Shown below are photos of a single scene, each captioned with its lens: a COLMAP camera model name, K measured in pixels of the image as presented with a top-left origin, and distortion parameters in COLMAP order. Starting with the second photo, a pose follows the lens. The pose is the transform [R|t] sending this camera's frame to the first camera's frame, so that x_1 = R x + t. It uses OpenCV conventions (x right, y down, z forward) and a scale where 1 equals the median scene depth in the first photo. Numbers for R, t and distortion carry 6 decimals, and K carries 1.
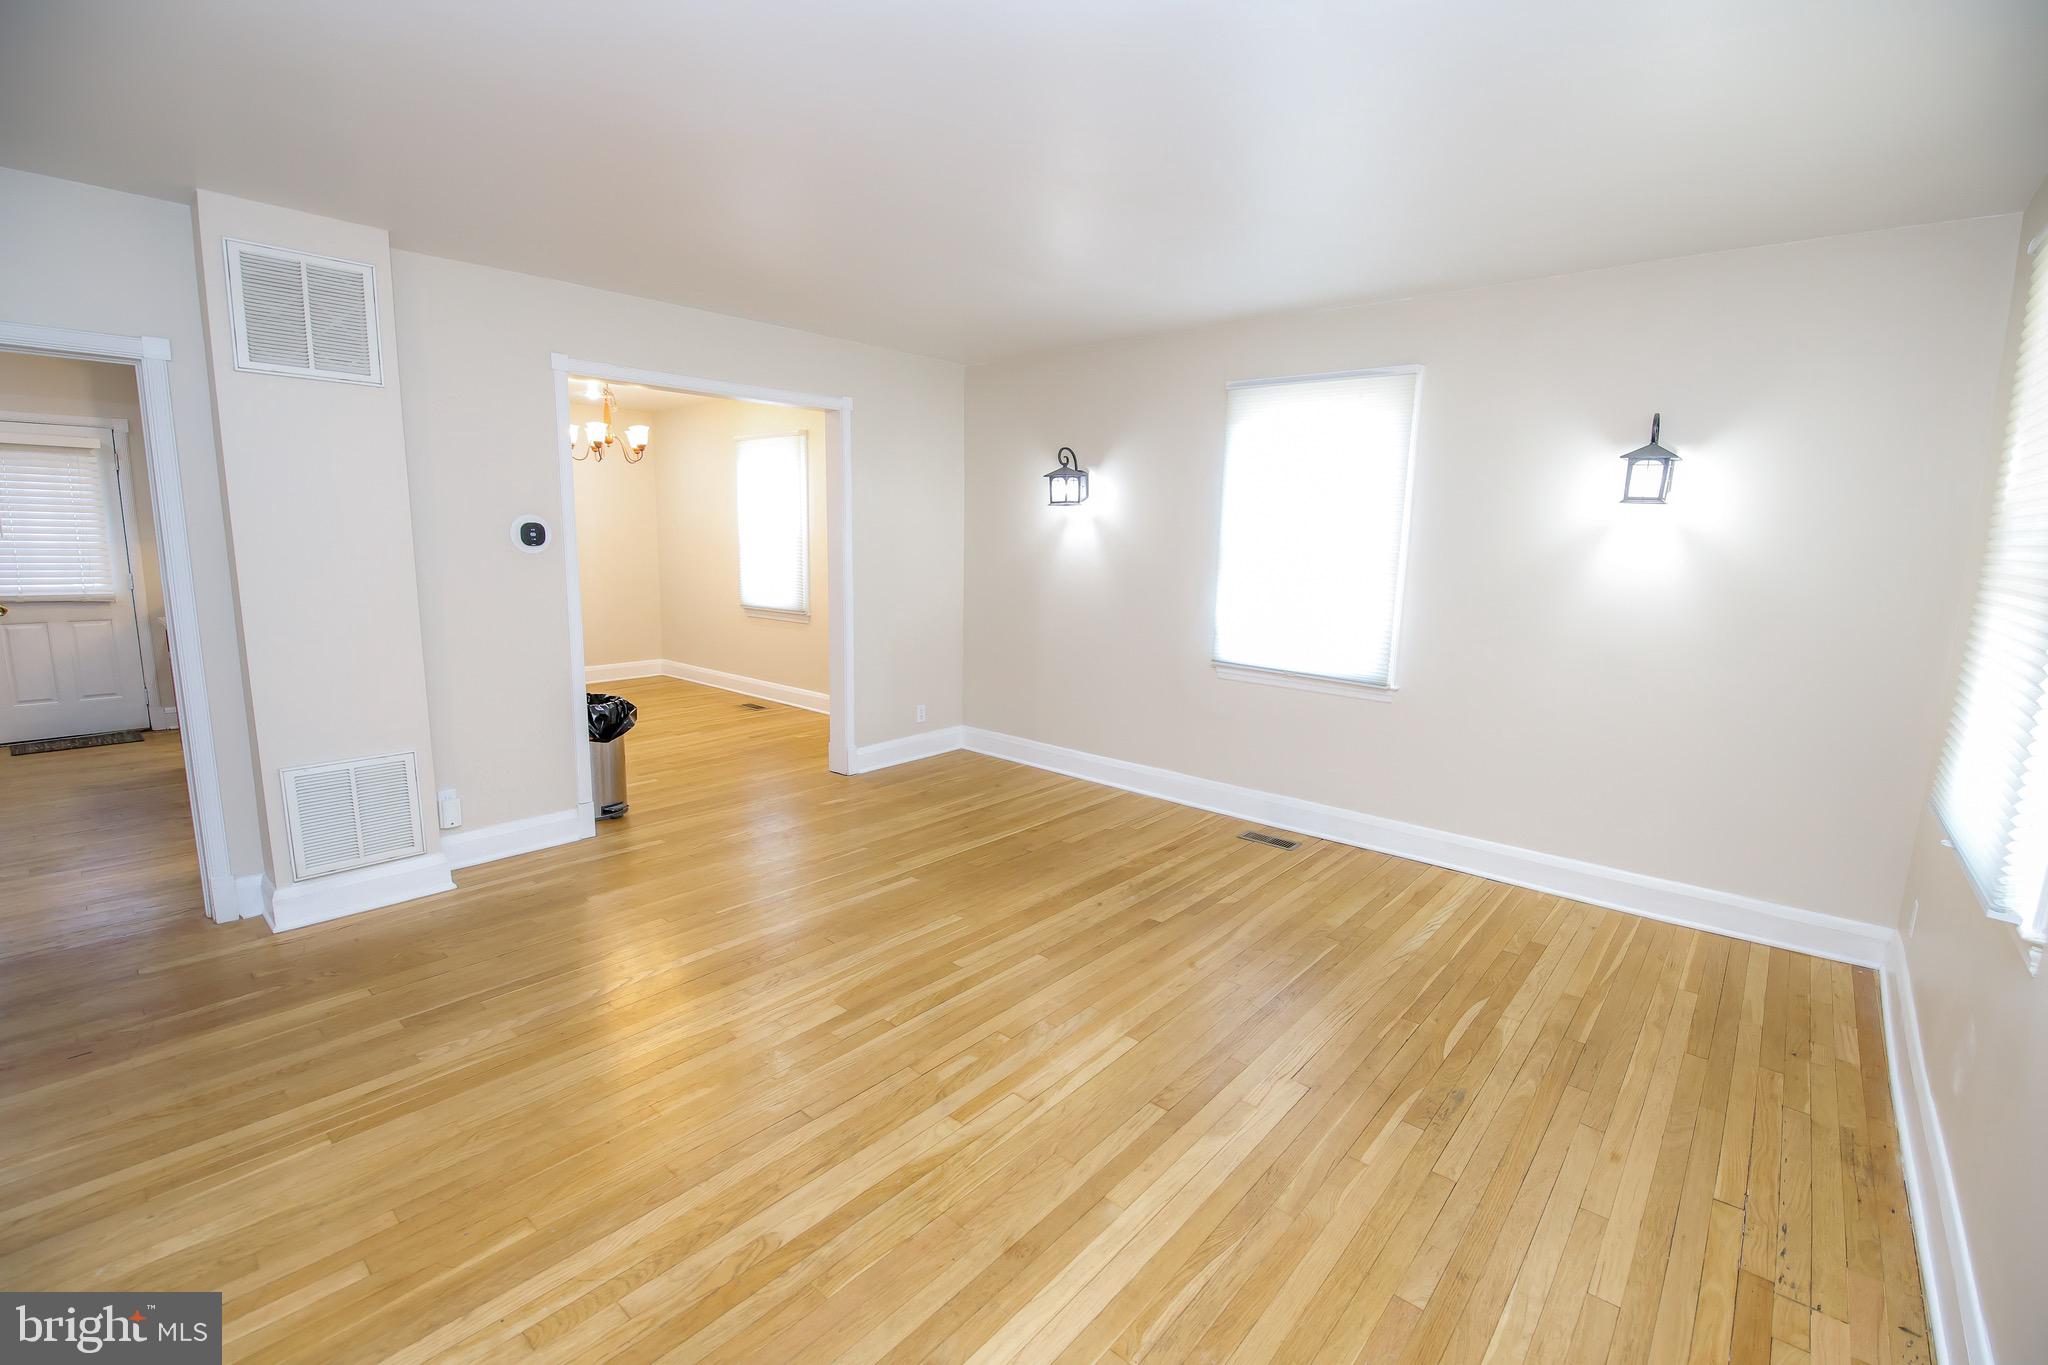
lens RADIAL K [[879.7, 0, 1030.2], [0, 879.7, 684.5], [0, 0, 1]] dist [-0.001312, -0.011964]
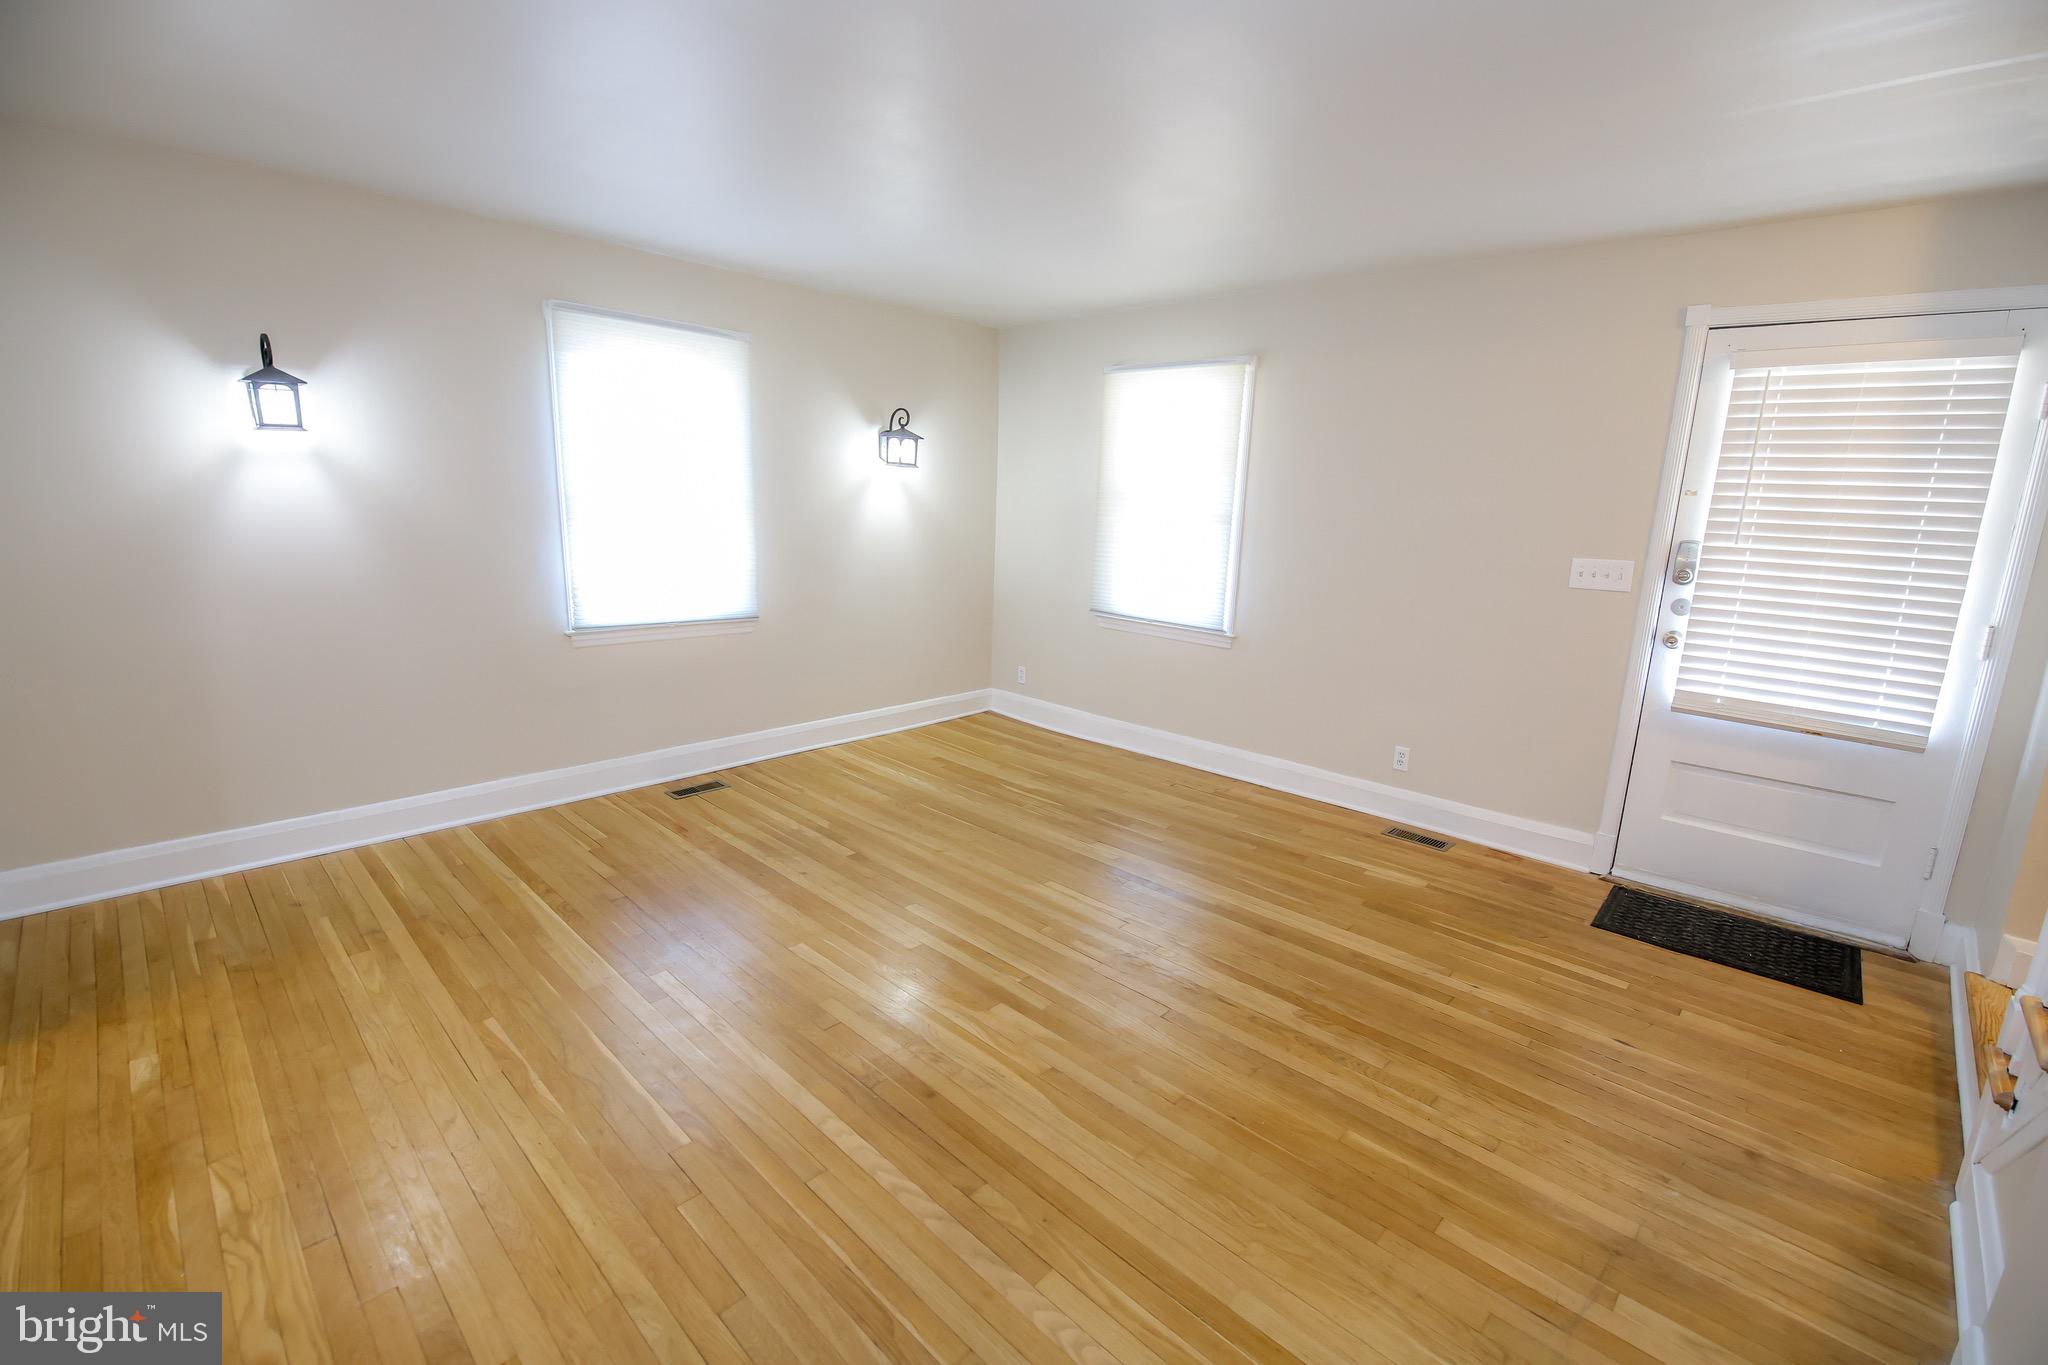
lens RADIAL K [[884.9, 0, 1033.3], [0, 884.9, 683.9], [0, 0, 1]] dist [-0.000154, -0.011170]
pose [[0.038160, -0.230065, 0.972427, -0.900034], [0.133758, 0.965554, 0.223190, -0.154066], [-0.990279, 0.121553, 0.067618, 0.713792]]
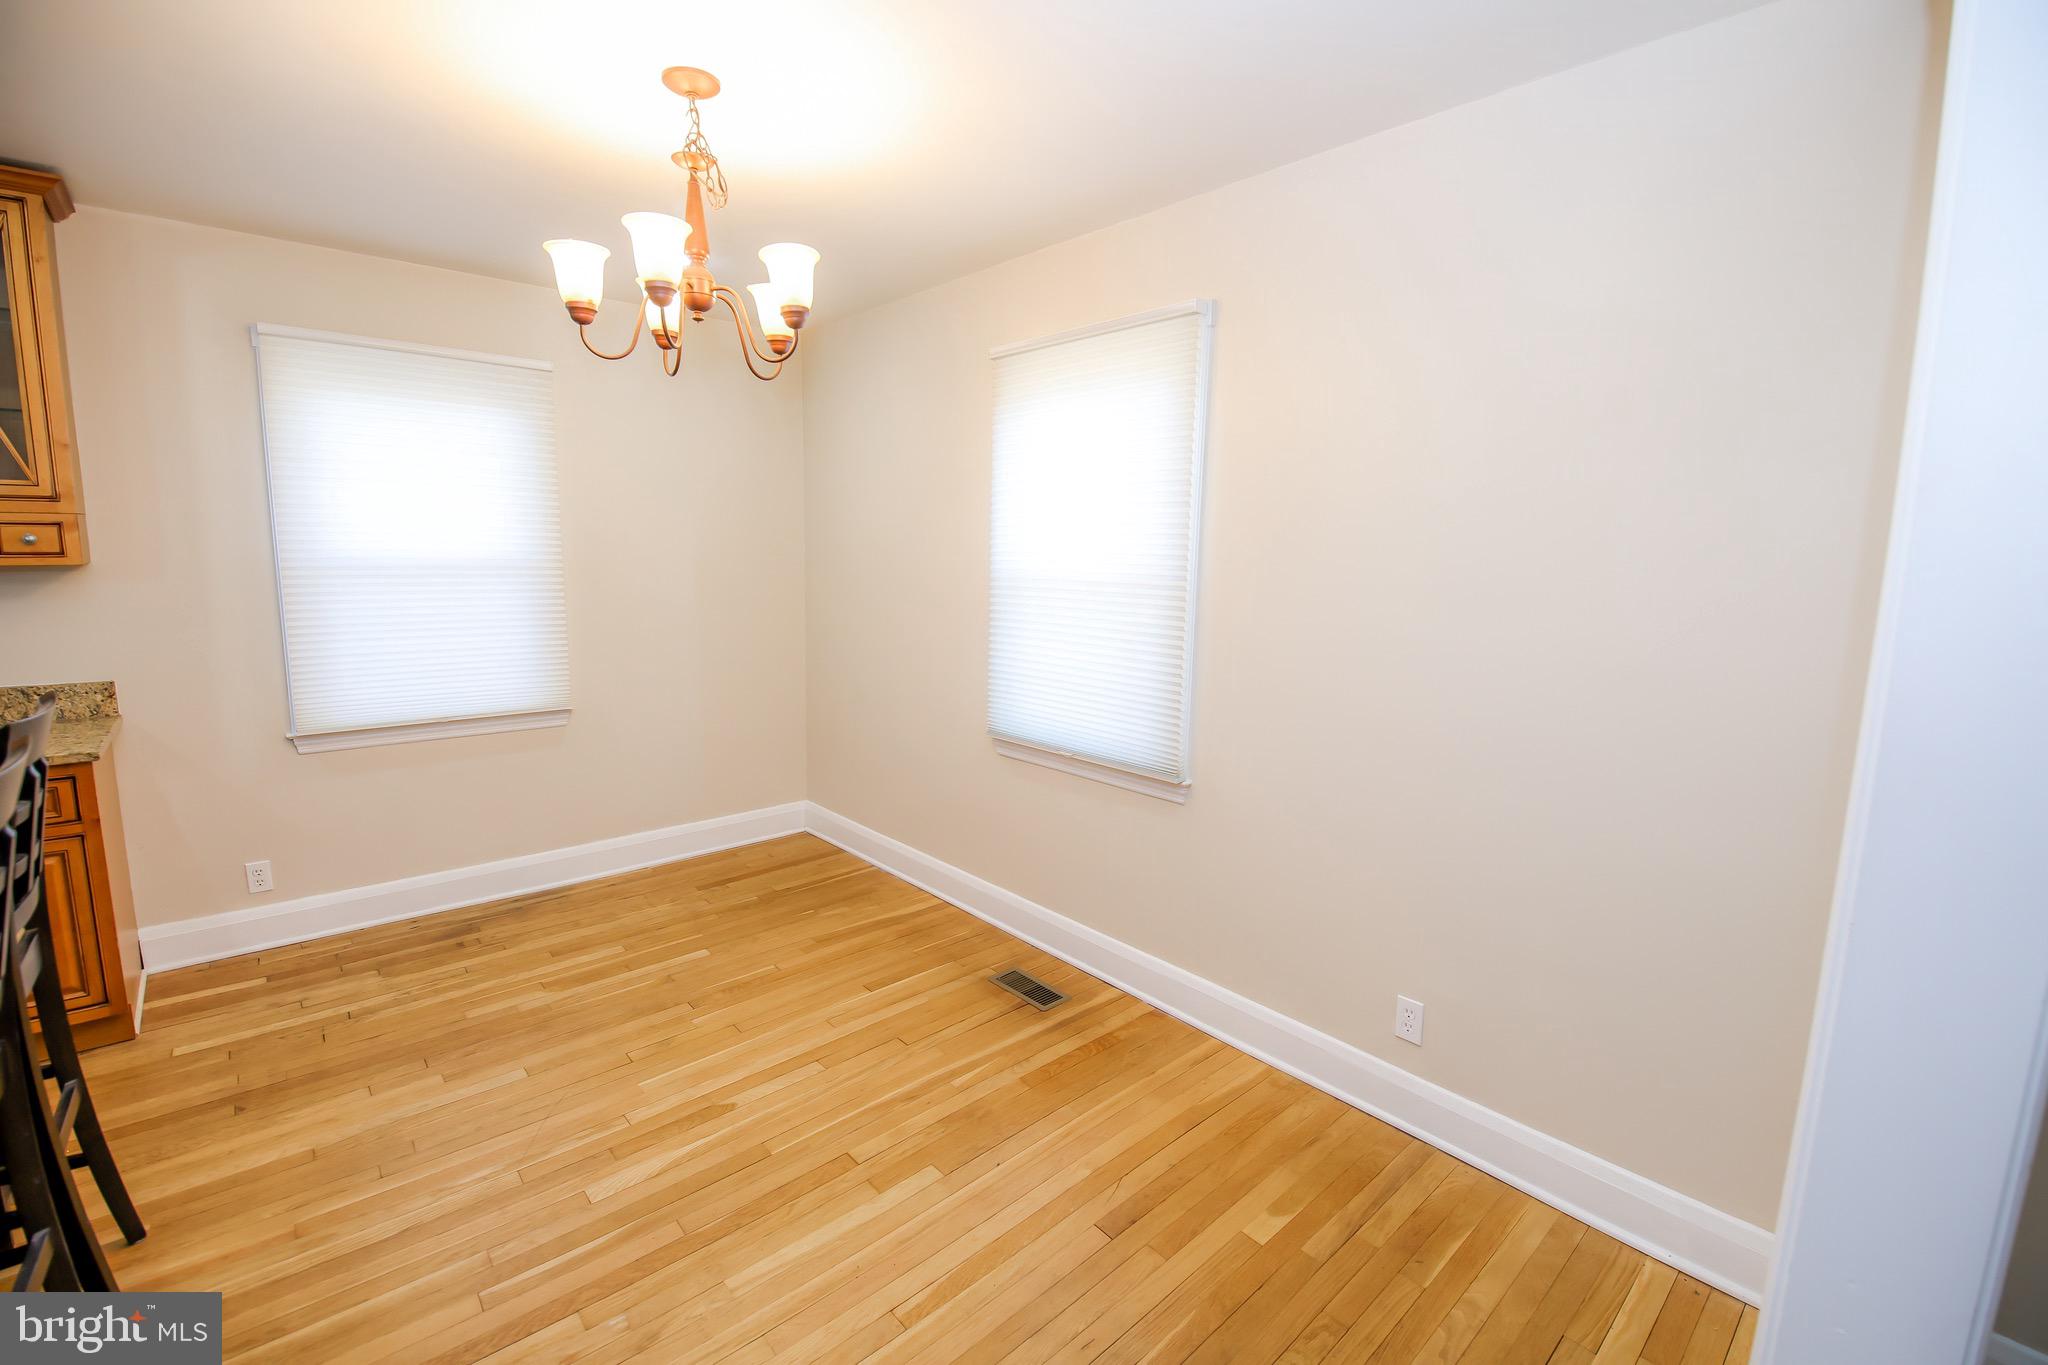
lens RADIAL K [[884.9, 0, 1033.3], [0, 884.9, 683.9], [0, 0, 1]] dist [-0.000154, -0.011170]
pose [[0.993187, 0.026182, -0.113550, -0.598962], [-0.025860, 0.999656, 0.004302, -0.265952], [0.113623, -0.001336, 0.993523, 1.306217]]
